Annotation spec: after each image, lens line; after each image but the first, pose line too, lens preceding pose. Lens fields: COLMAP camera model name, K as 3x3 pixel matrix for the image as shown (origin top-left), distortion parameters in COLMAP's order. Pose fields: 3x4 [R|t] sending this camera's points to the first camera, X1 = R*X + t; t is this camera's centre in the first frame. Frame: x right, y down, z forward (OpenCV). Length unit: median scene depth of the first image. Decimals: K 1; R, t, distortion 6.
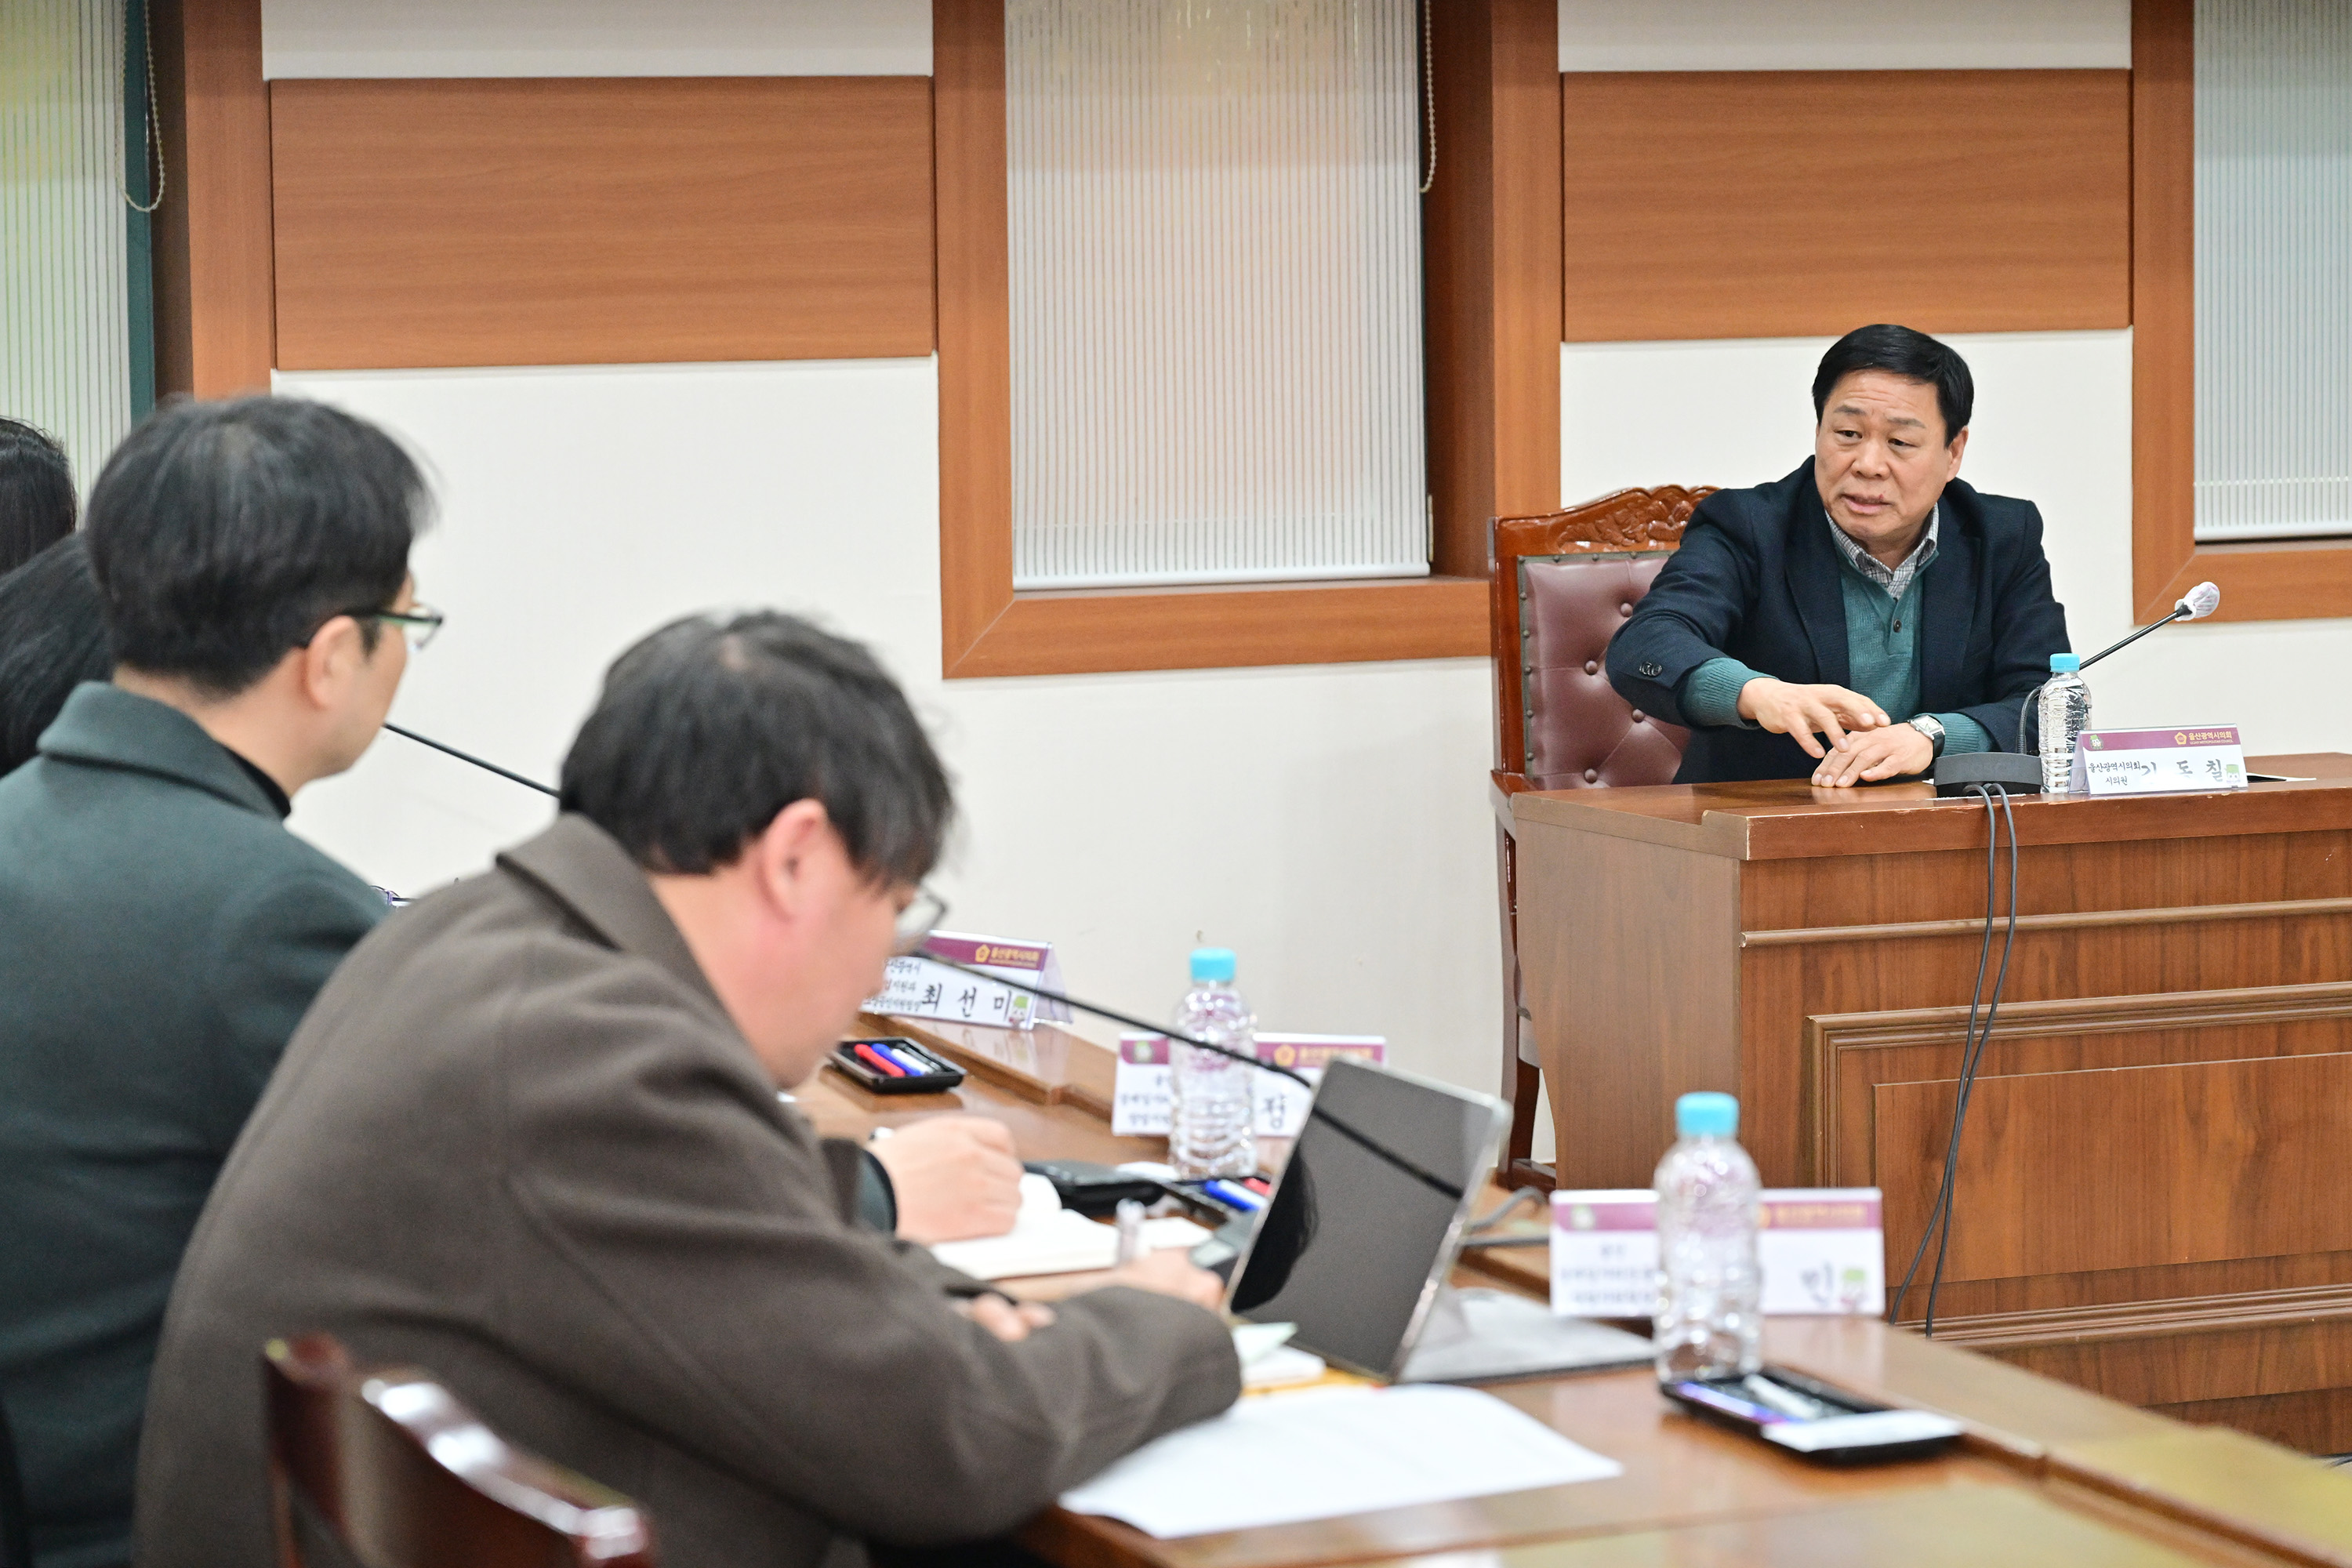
lens RADIAL K [[6086.7, 0, 1186.3], [0, 6086.7, 769.5], [0, 0, 1]] dist [0.347112, 0.000000]
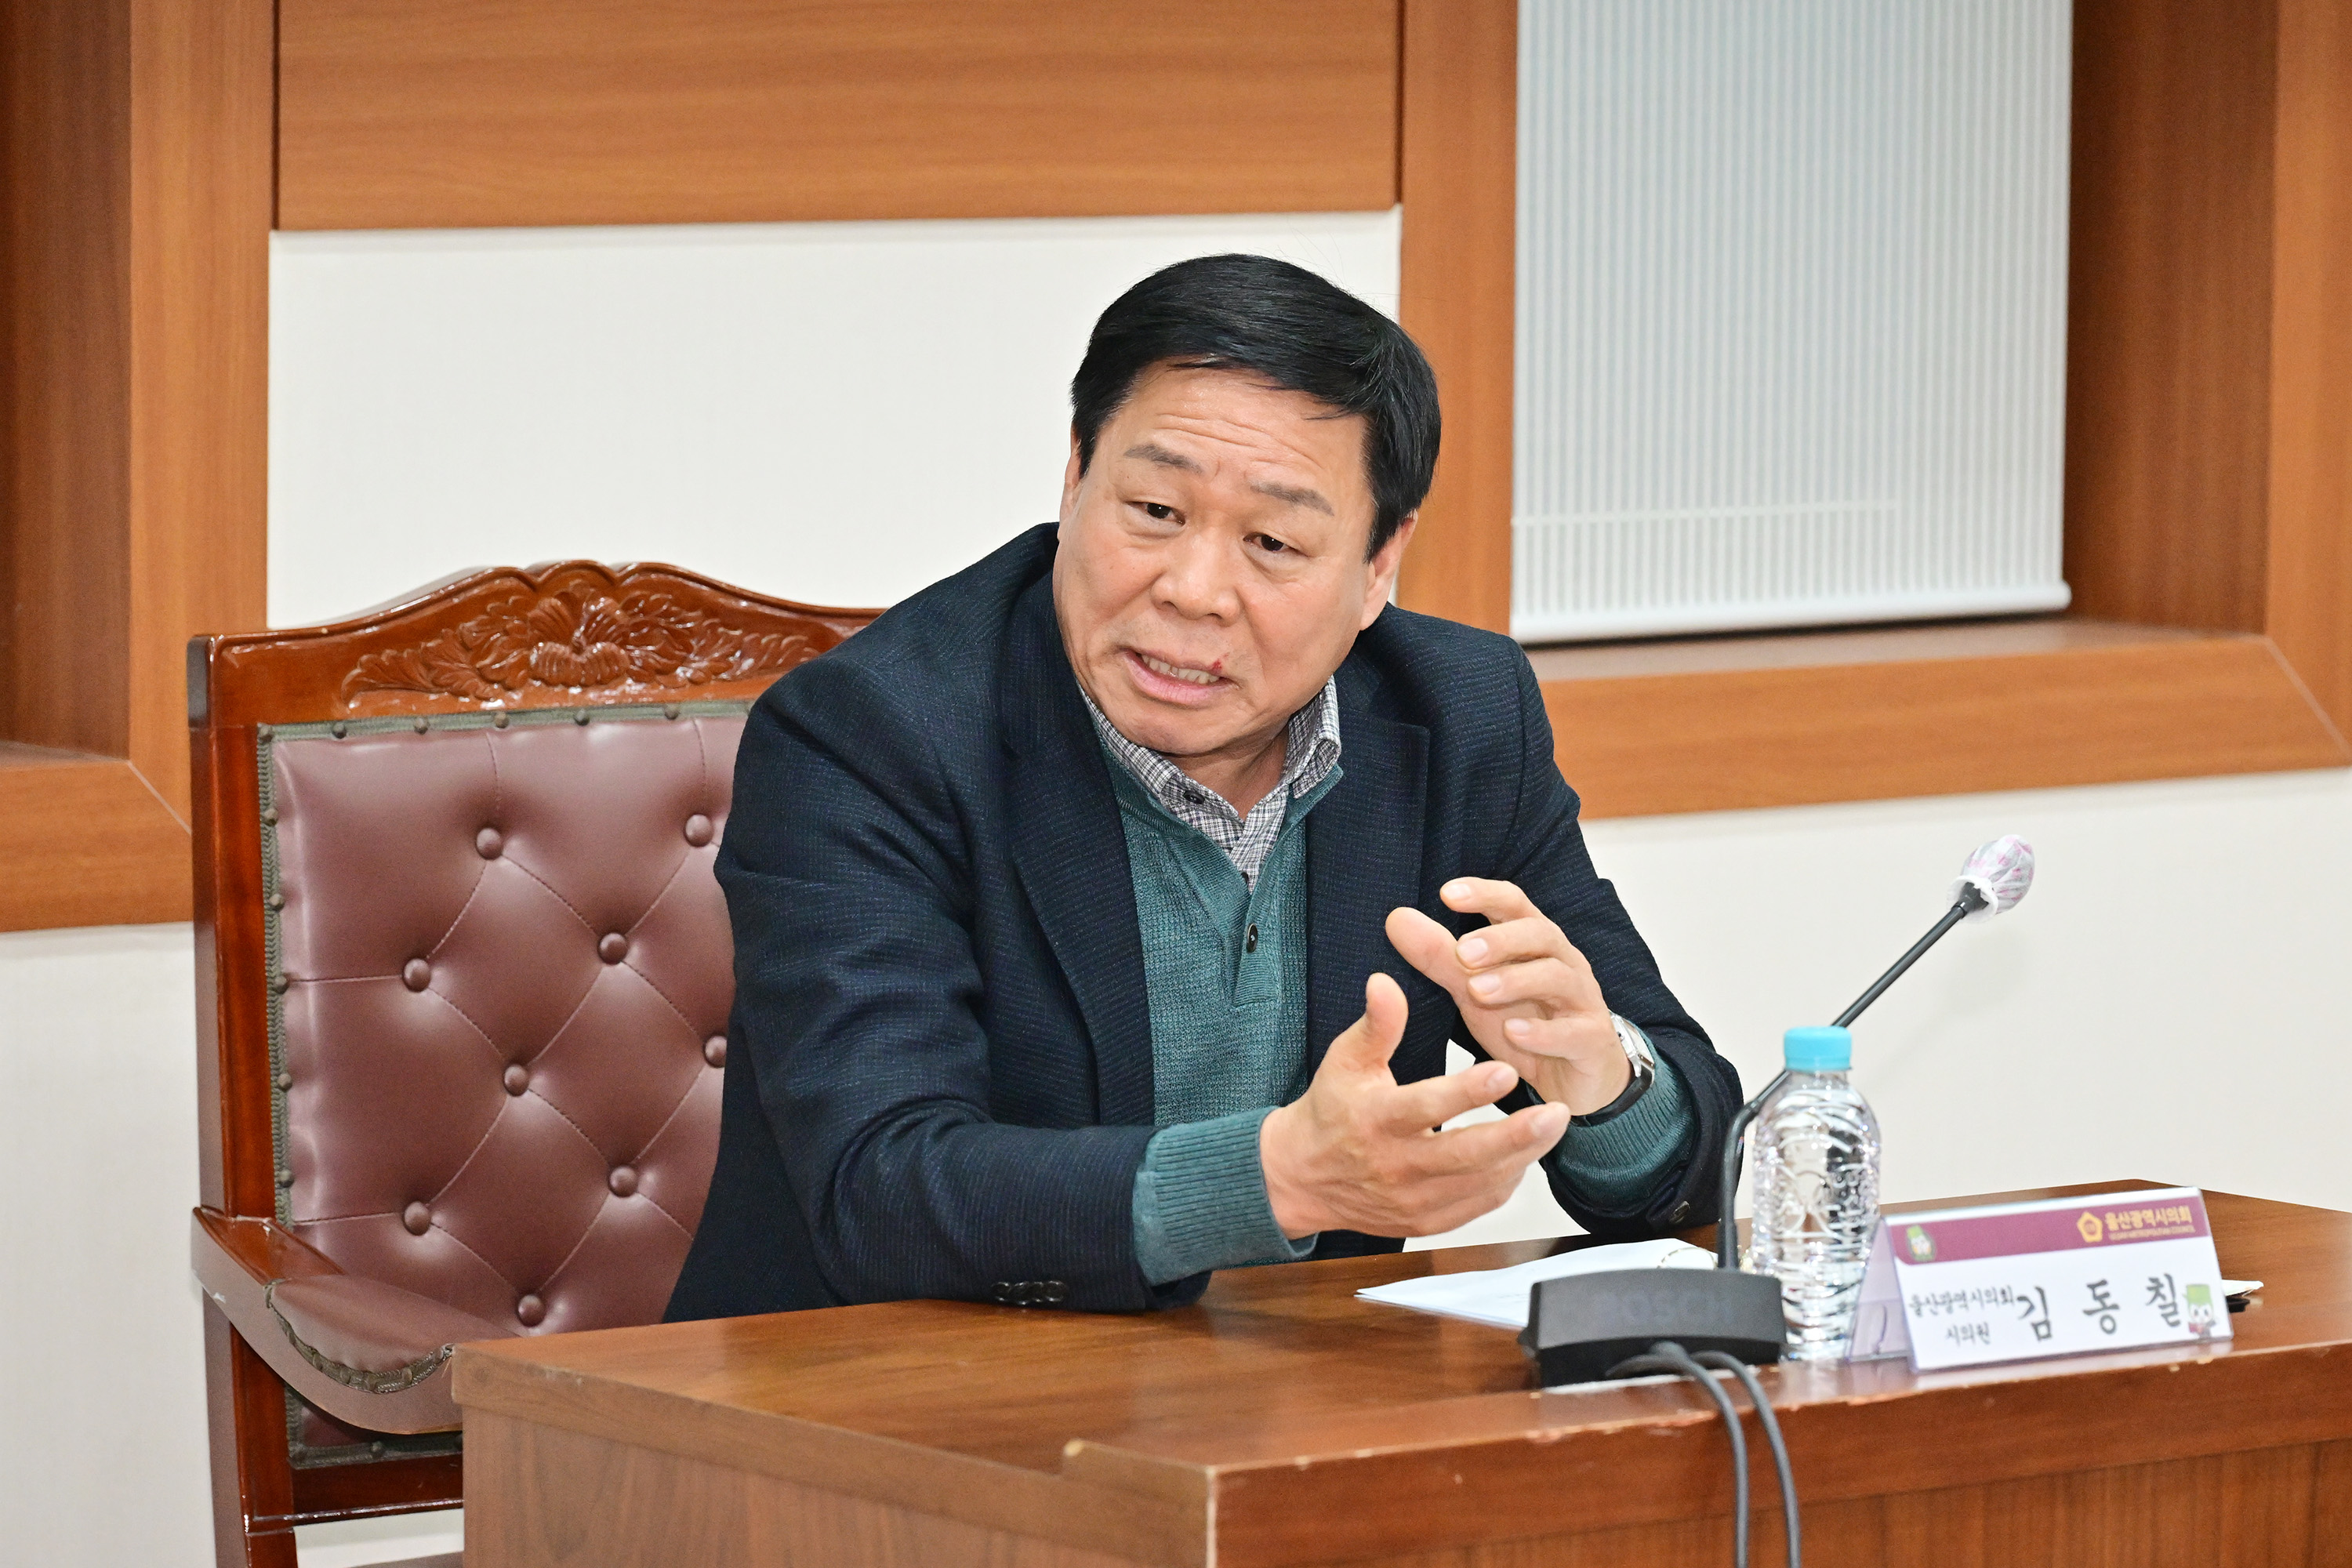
lens RADIAL K [[9574.2, 0, 1178.2], [0, 9574.2, 787.1], [0, 0, 1]] dist [0.410836, 0.000000]
pose [[0.964890, -0.008389, 0.262522, -0.073220], [0.007515, 0.999962, 0.004334, -0.038001], [-0.262548, -0.002209, 0.964916, 0.358687]]
